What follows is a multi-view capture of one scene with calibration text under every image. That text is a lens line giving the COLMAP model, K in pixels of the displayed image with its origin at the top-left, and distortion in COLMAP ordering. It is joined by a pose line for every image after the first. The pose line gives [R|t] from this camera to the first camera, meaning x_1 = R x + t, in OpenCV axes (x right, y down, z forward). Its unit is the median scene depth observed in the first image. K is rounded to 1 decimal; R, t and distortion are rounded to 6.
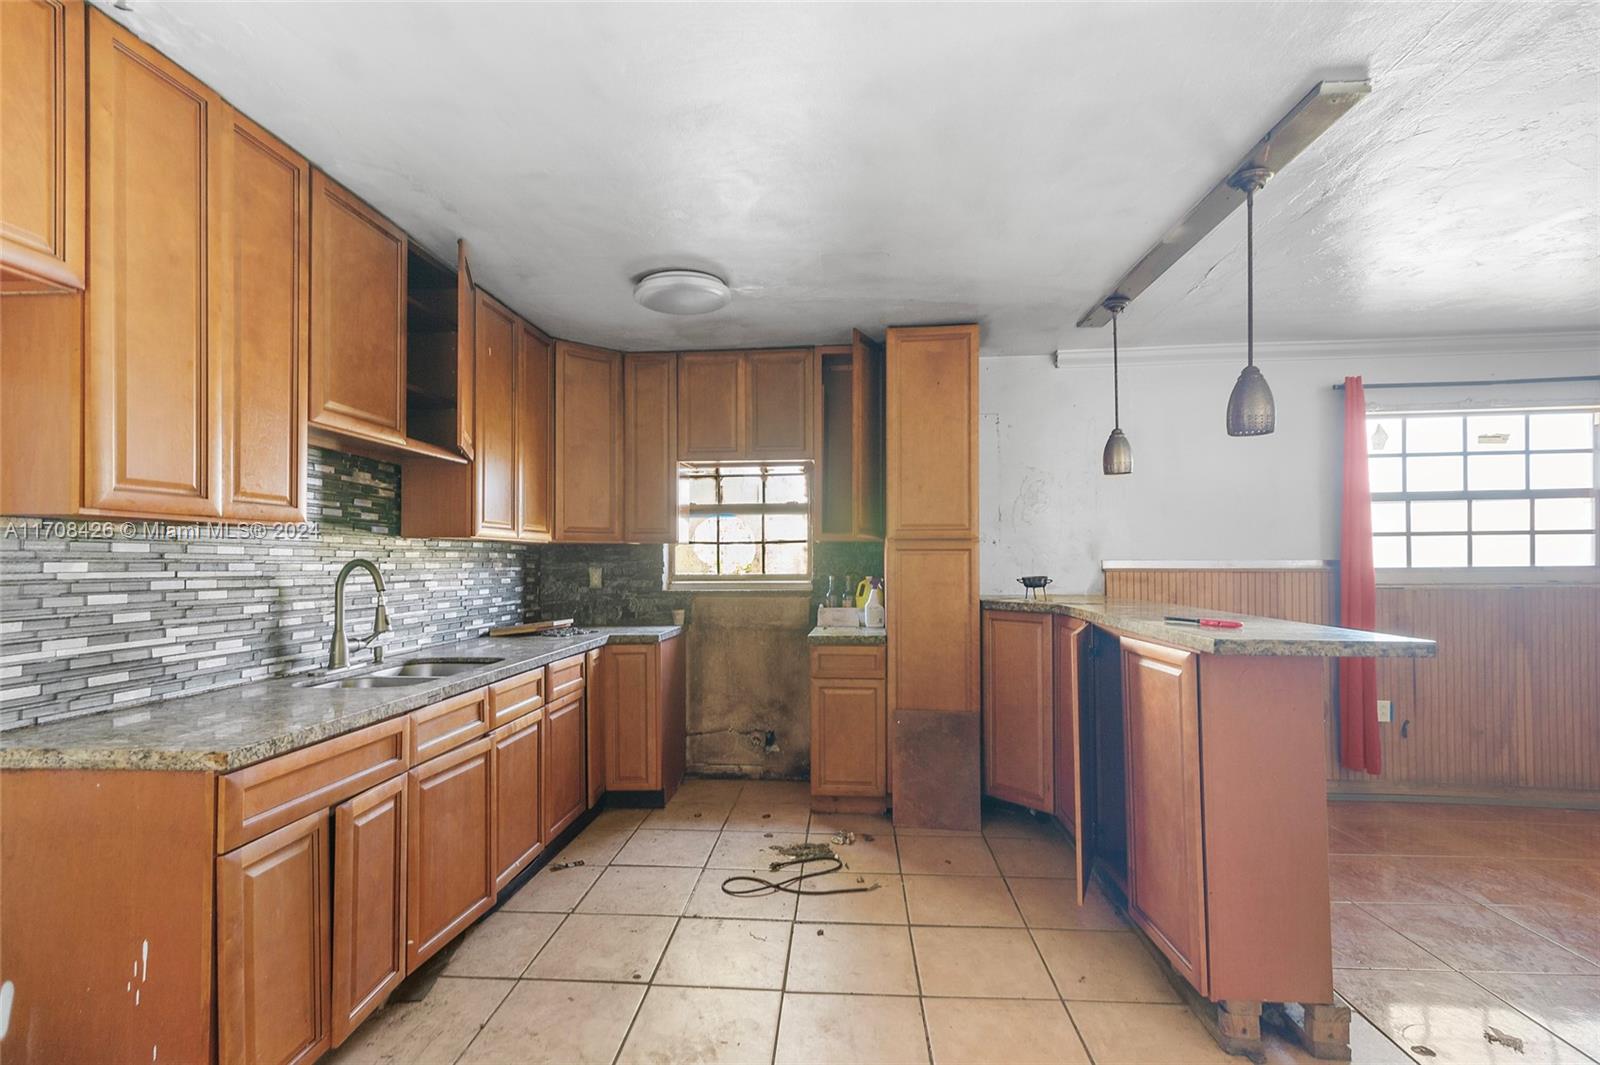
lens RADIAL K [[730.3, 0, 796.4], [0, 730.3, 550.8], [0, 0, 1]] dist [0.014313, -0.000702]
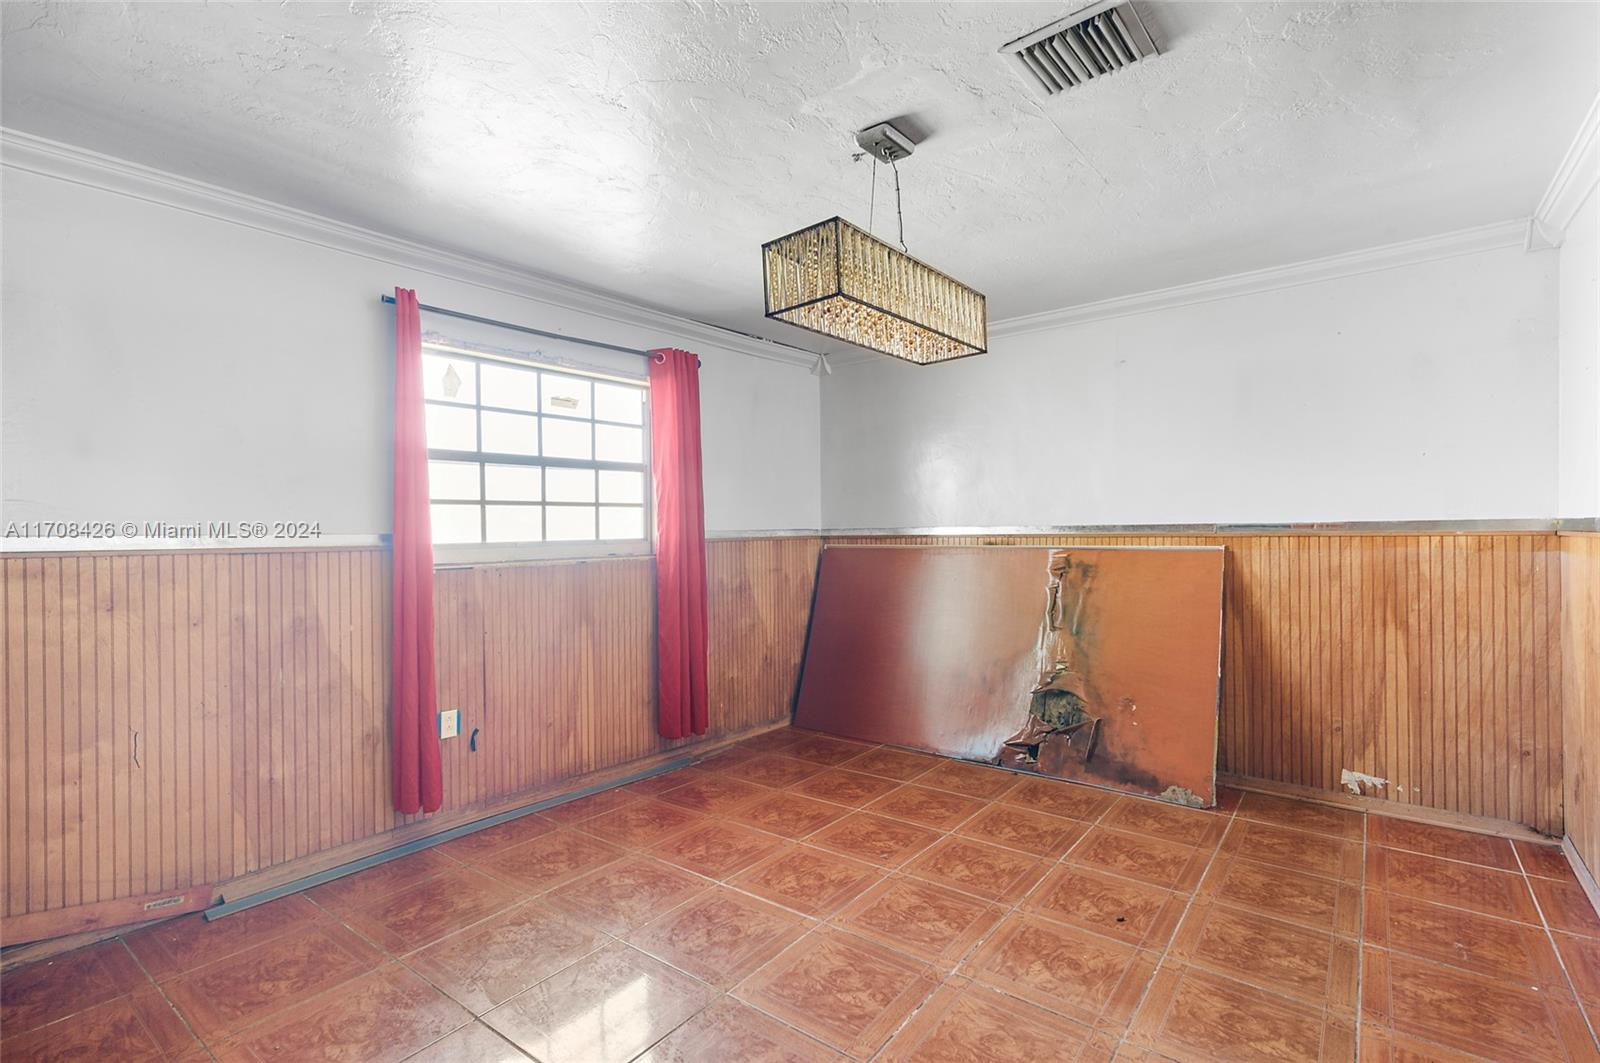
lens RADIAL K [[742.5, 0, 800.3], [0, 742.5, 536.0], [0, 0, 1]] dist [0.016728, -0.000239]
pose [[0.567530, -0.006906, 0.823324, 0.382171], [-0.000226, 0.999963, 0.008543, 0.008642], [-0.823352, -0.005034, 0.567508, 0.254068]]
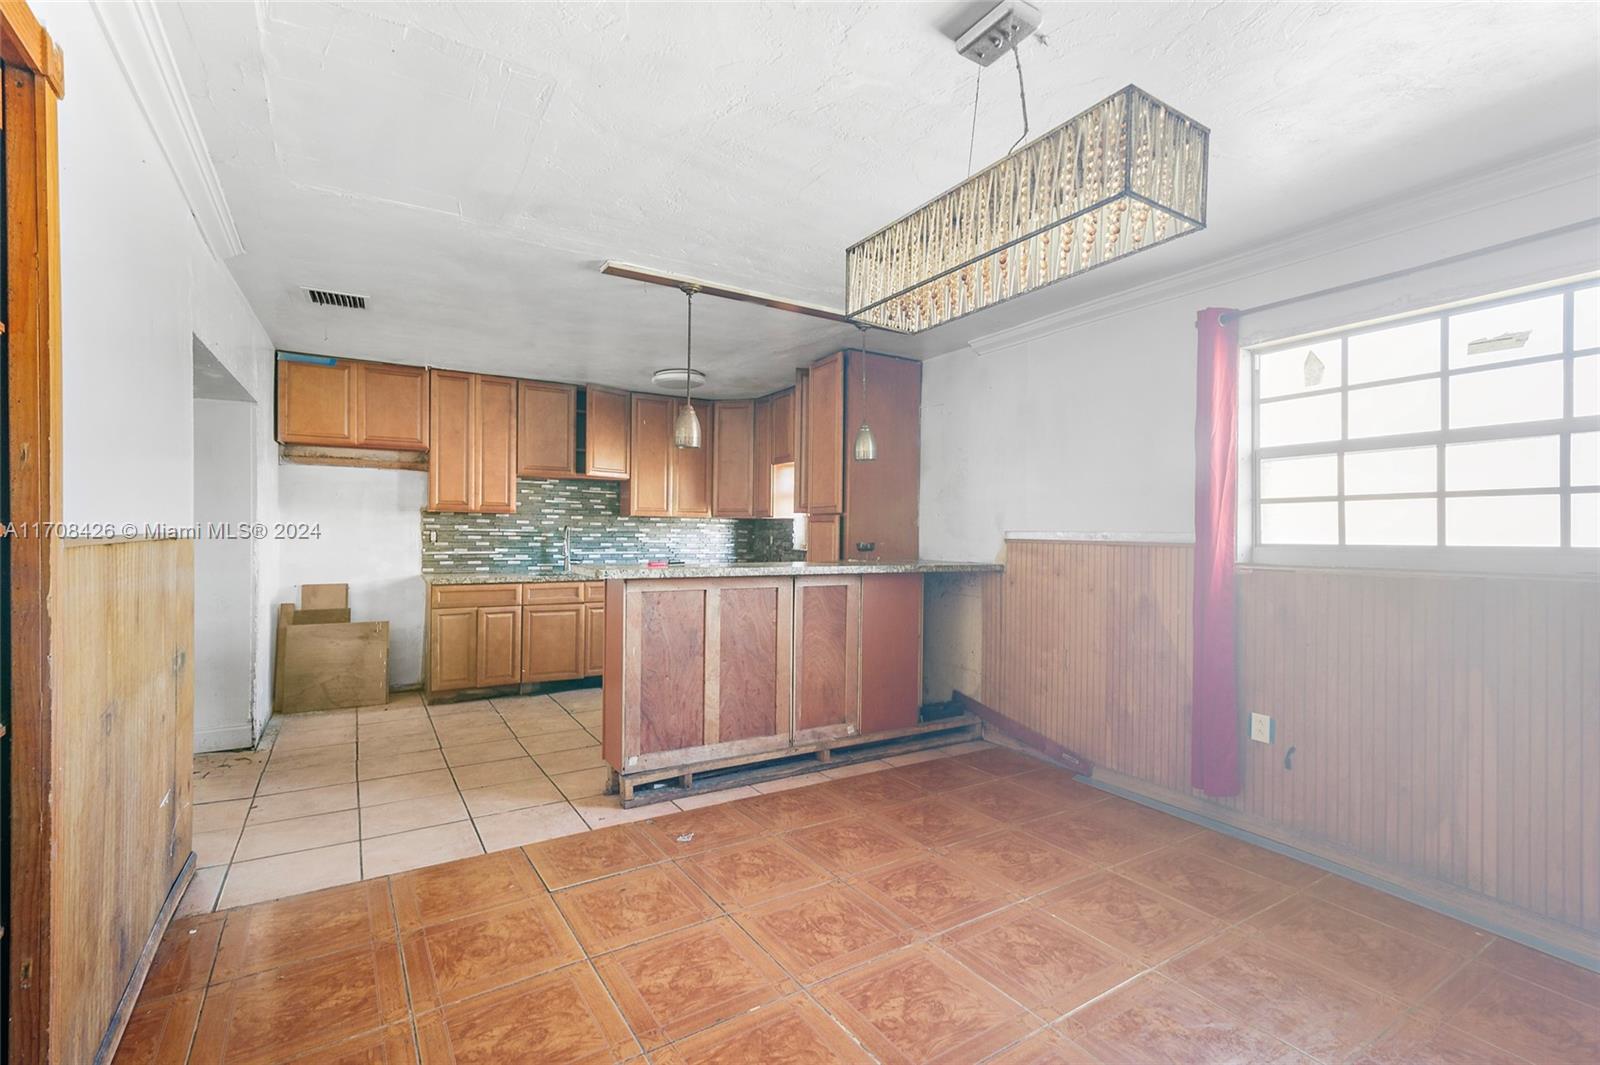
lens RADIAL K [[720.8, 0, 797.8], [0, 720.8, 532.2], [0, 0, 1]] dist [0.016544, -0.000622]
pose [[0.582288, 0.009841, -0.812923, 1.236091], [-0.002598, 0.999944, 0.010244, 0.004772], [0.812978, -0.003853, 0.582281, 0.171265]]
